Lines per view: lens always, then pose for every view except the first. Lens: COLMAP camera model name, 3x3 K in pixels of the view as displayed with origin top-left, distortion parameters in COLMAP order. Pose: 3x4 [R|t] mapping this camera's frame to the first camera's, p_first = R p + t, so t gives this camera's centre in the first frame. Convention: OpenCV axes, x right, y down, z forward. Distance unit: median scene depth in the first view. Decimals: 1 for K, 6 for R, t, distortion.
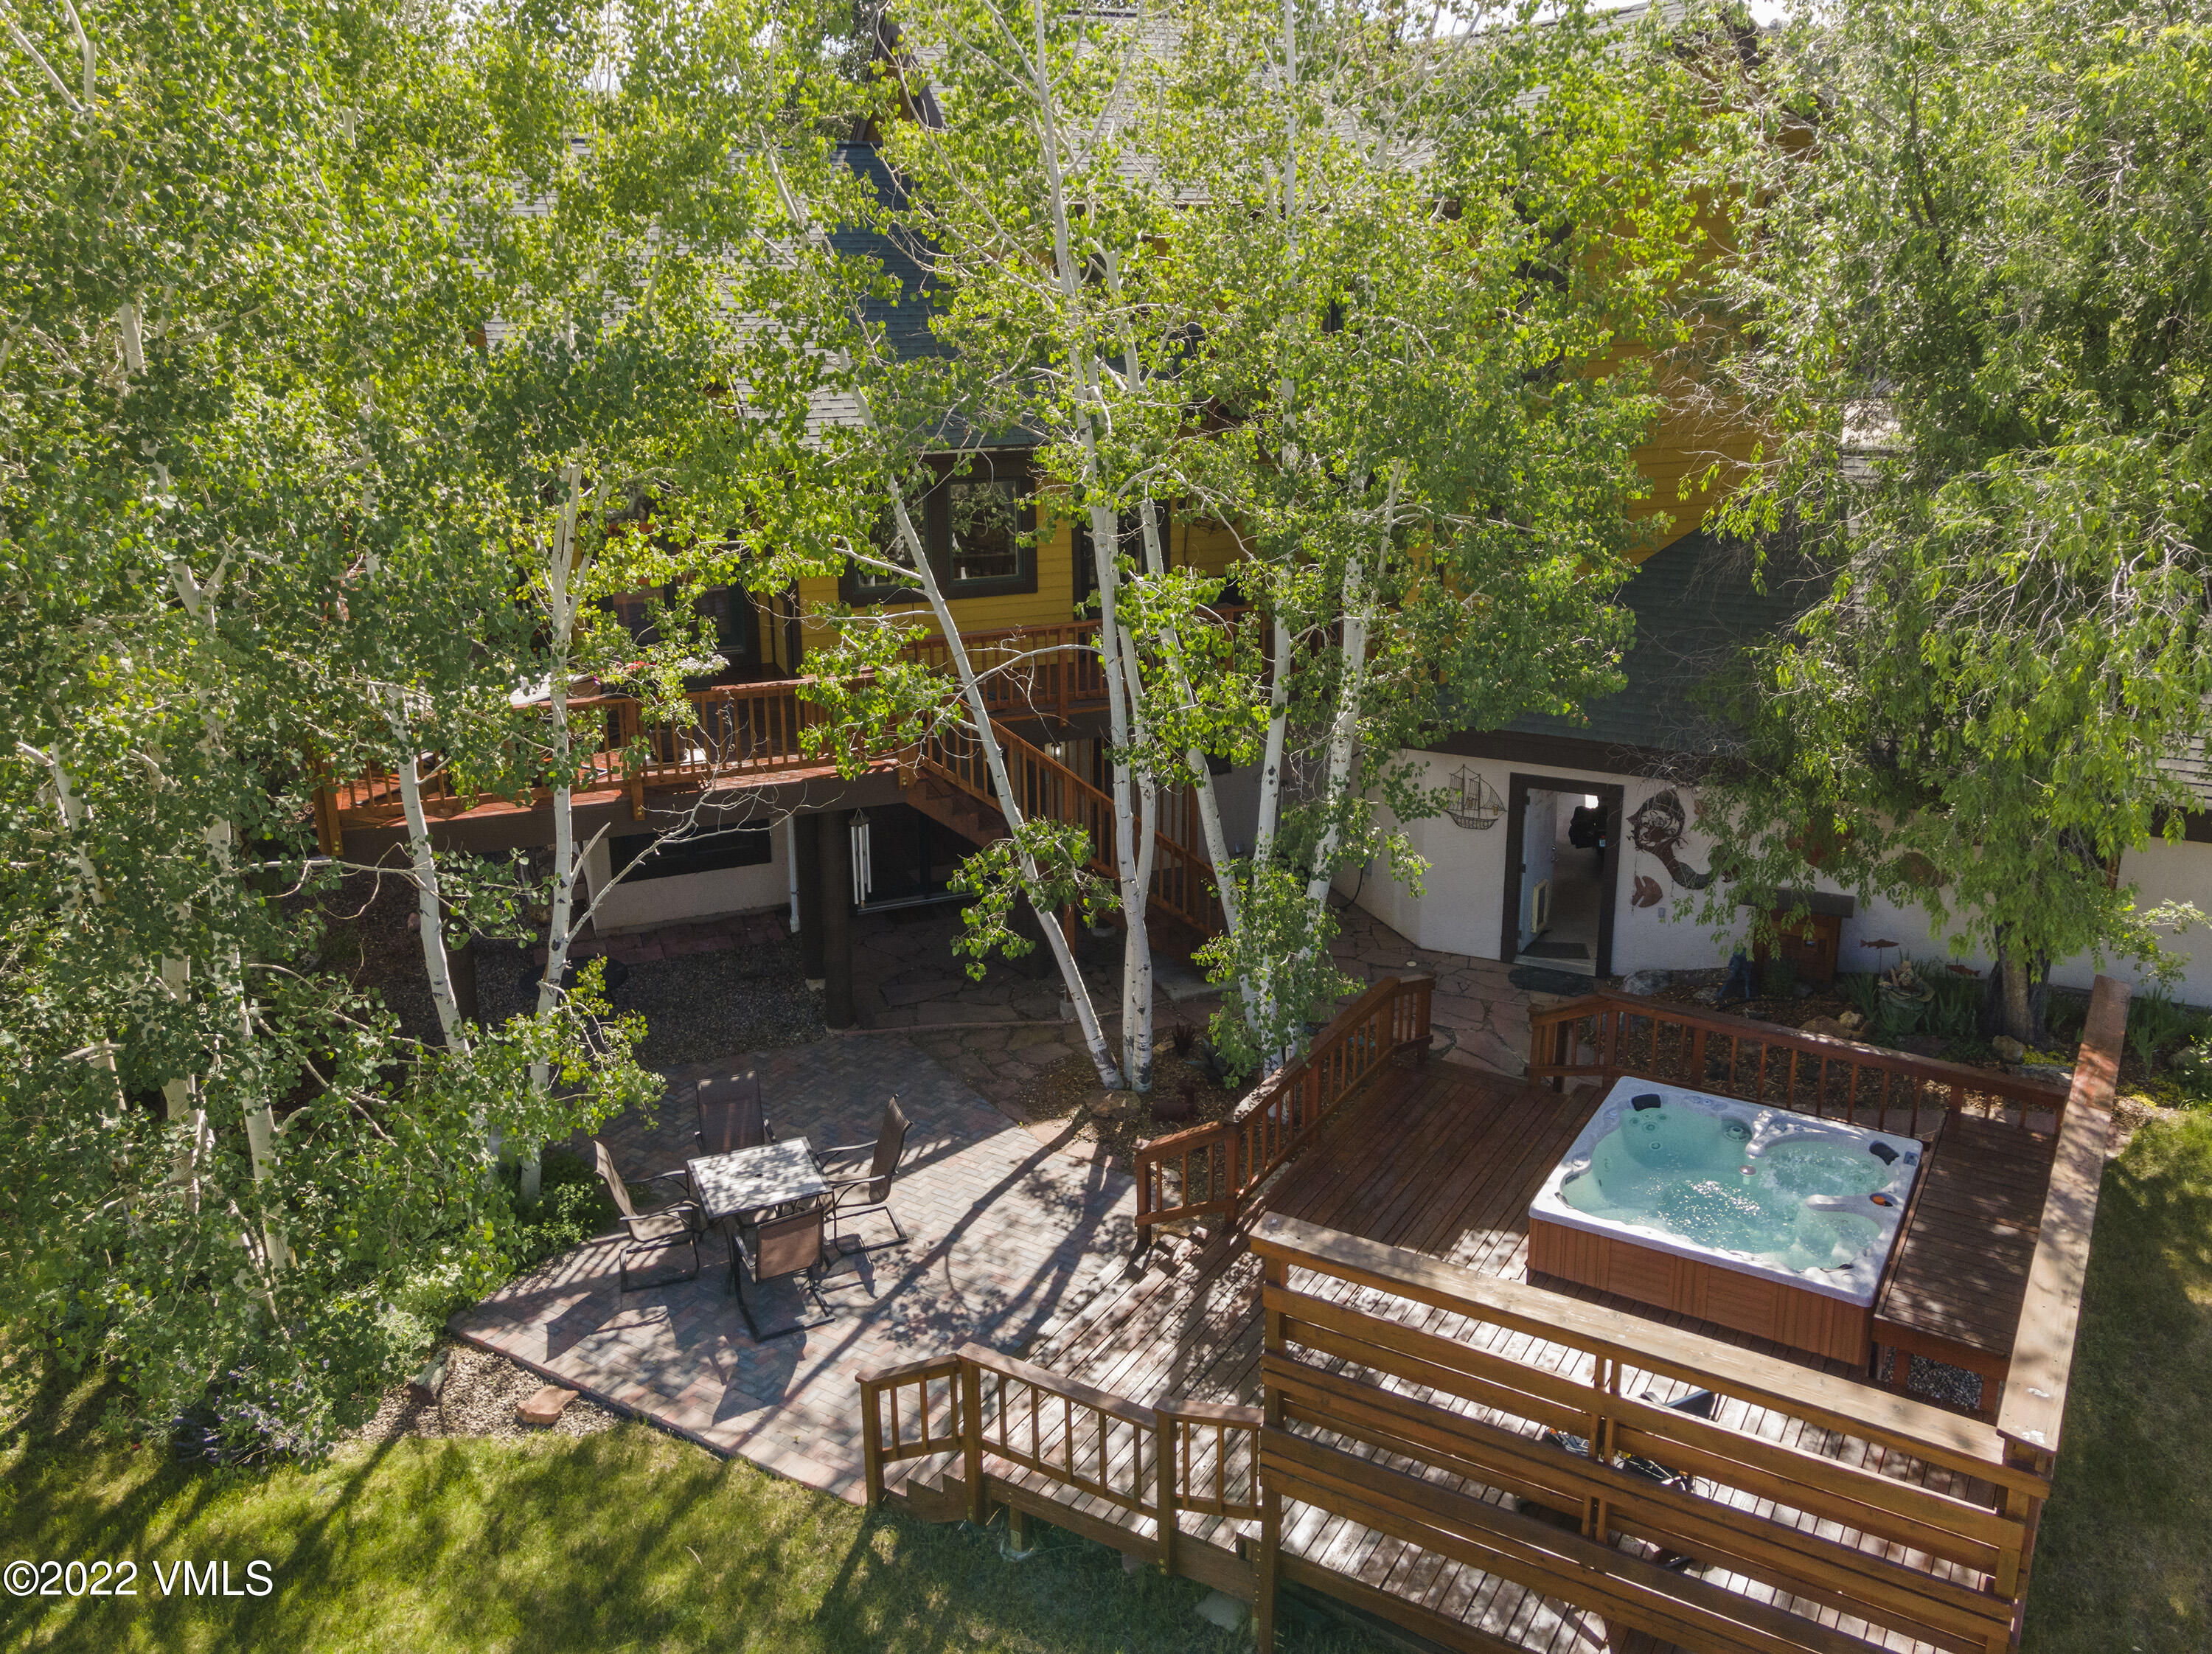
lens RADIAL K [[1775.3, 0, 1161.4], [0, 1775.3, 737.0], [0, 0, 1]] dist [0.028286, 0.006675]
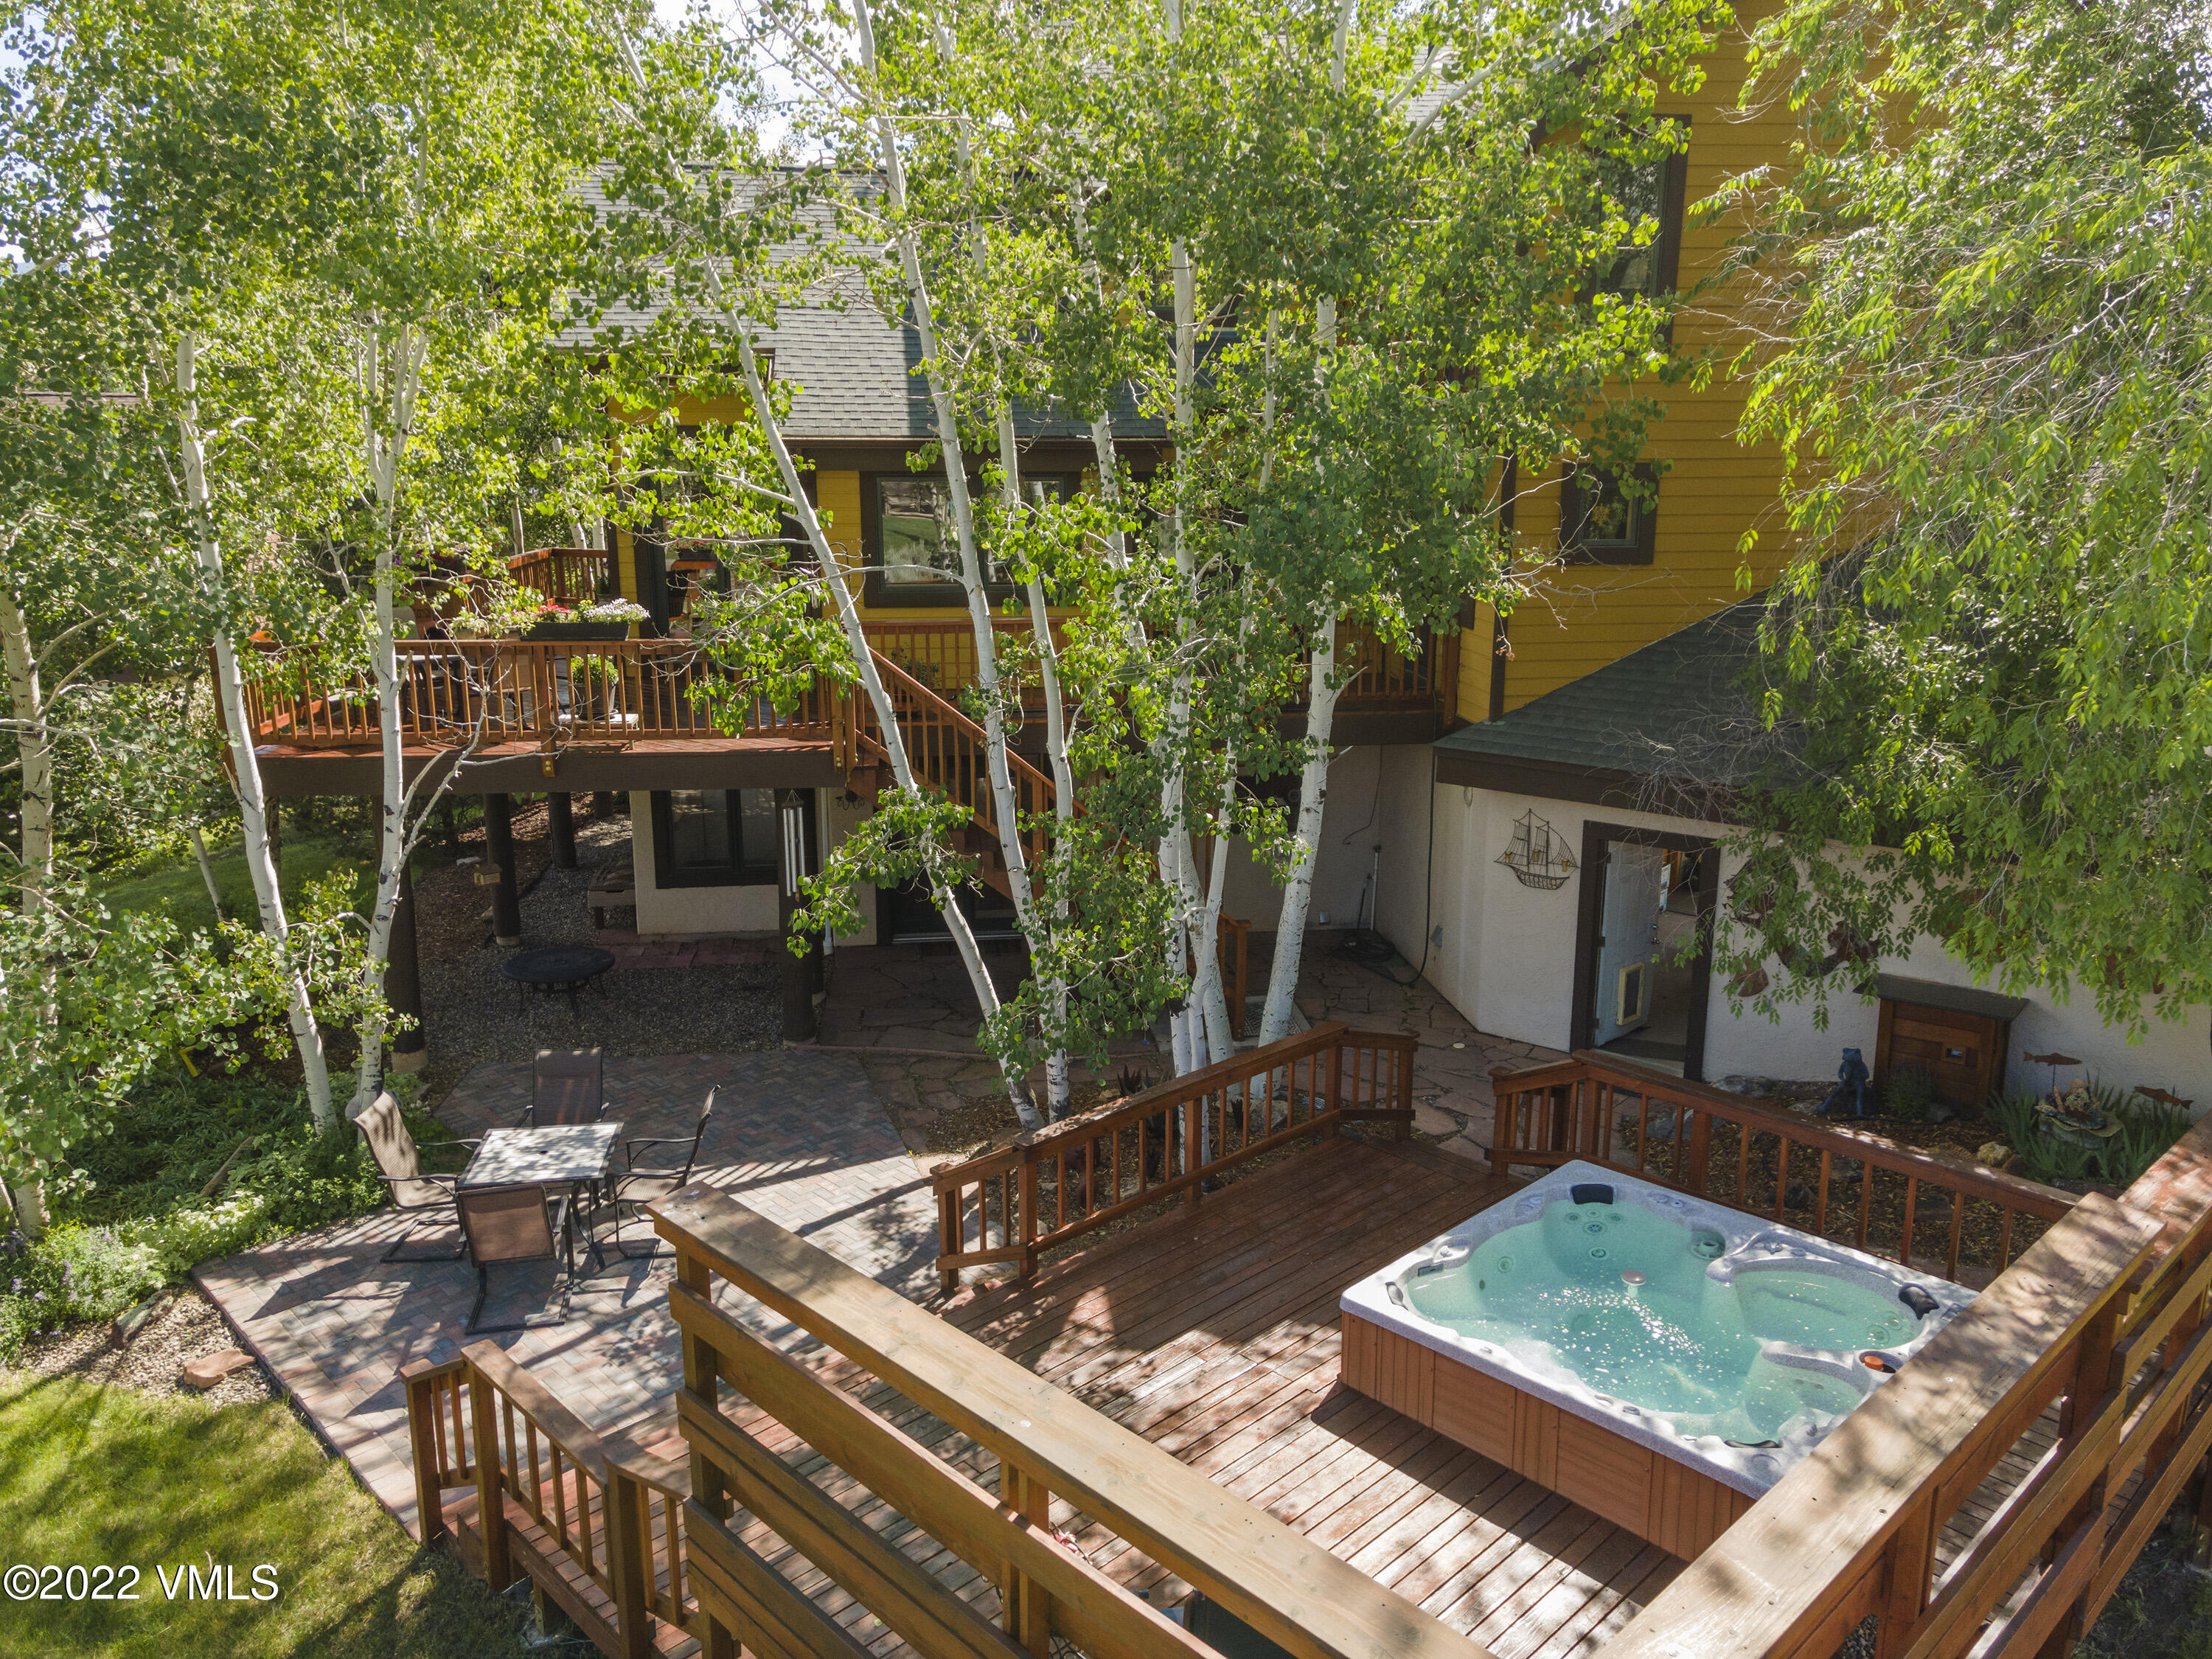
lens RADIAL K [[1602.7, 0, 1107.9], [0, 1602.7, 827.8], [0, 0, 1]] dist [0.039325, 0.012359]
pose [[0.959916, 0.063766, -0.272939, 0.246372], [-0.079139, 0.995817, -0.045677, 0.098115], [0.268885, 0.065446, 0.960946, 0.289606]]
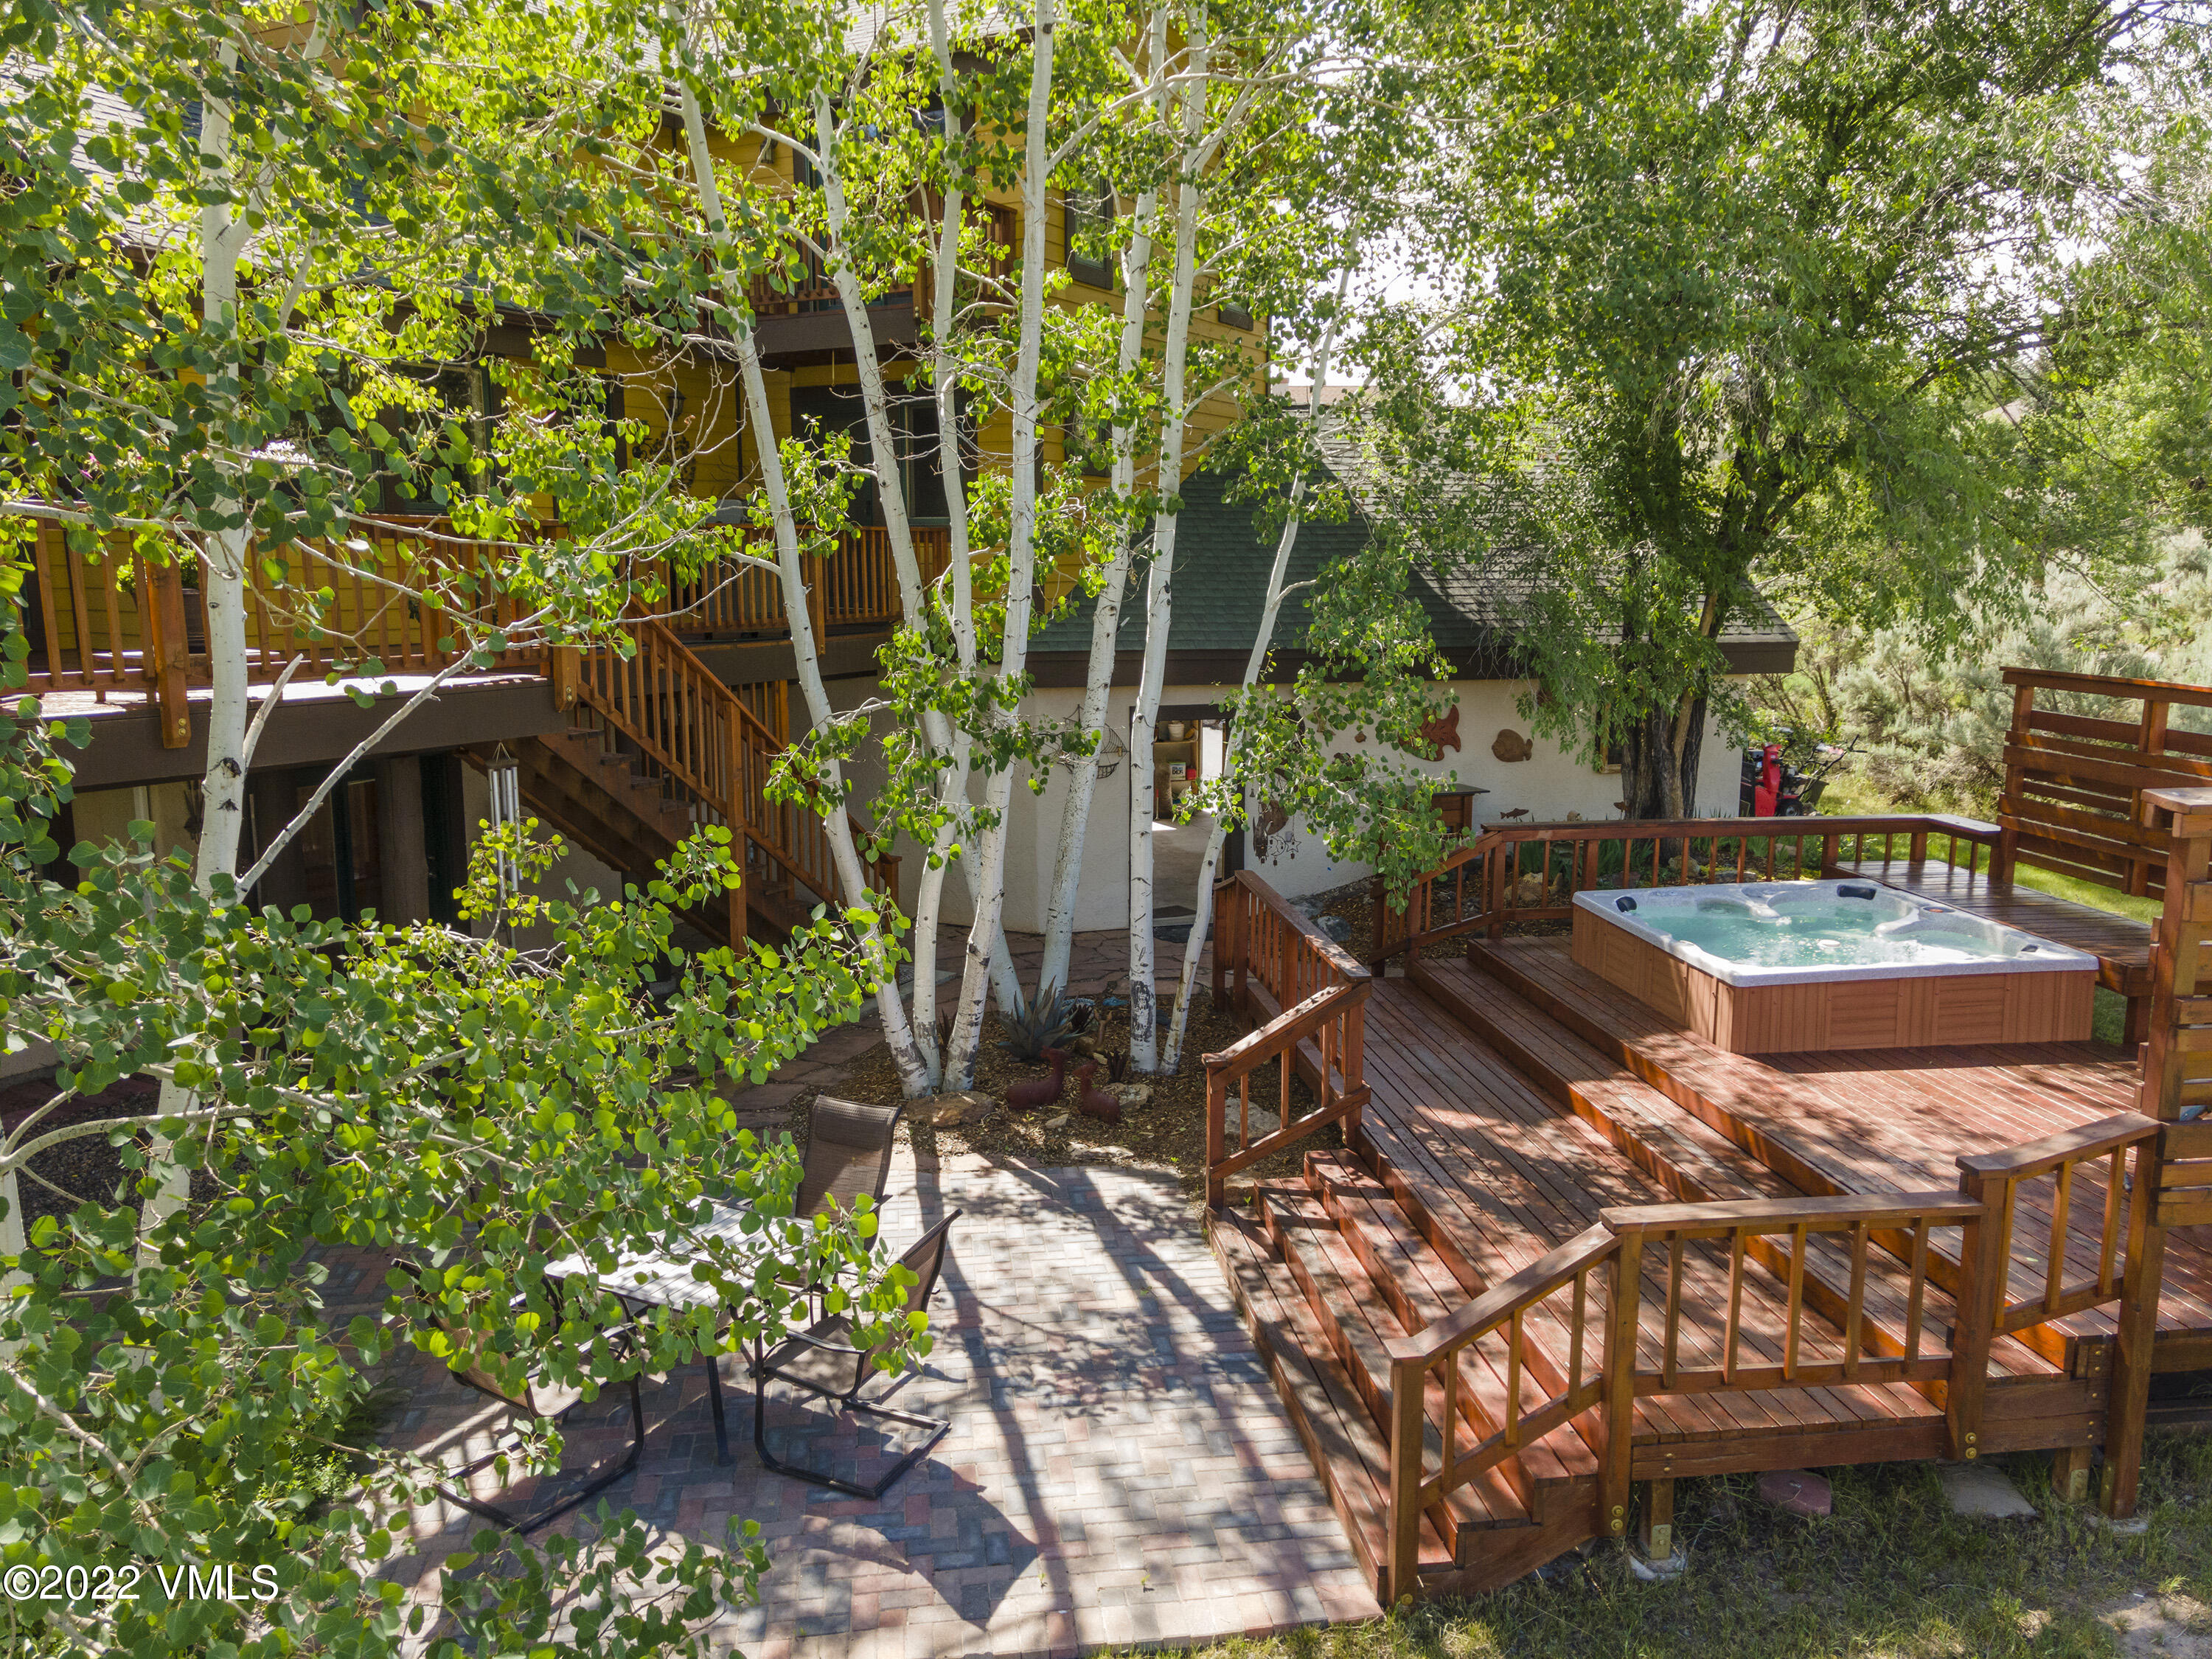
lens RADIAL K [[1613.3, 0, 1114.4], [0, 1613.3, 840.6], [0, 0, 1]] dist [0.025125, 0.002783]
pose [[0.780120, -0.103285, 0.617046, -0.417570], [0.167272, 0.984807, -0.046635, 0.161681], [-0.602854, 0.139596, 0.785544, 0.491424]]
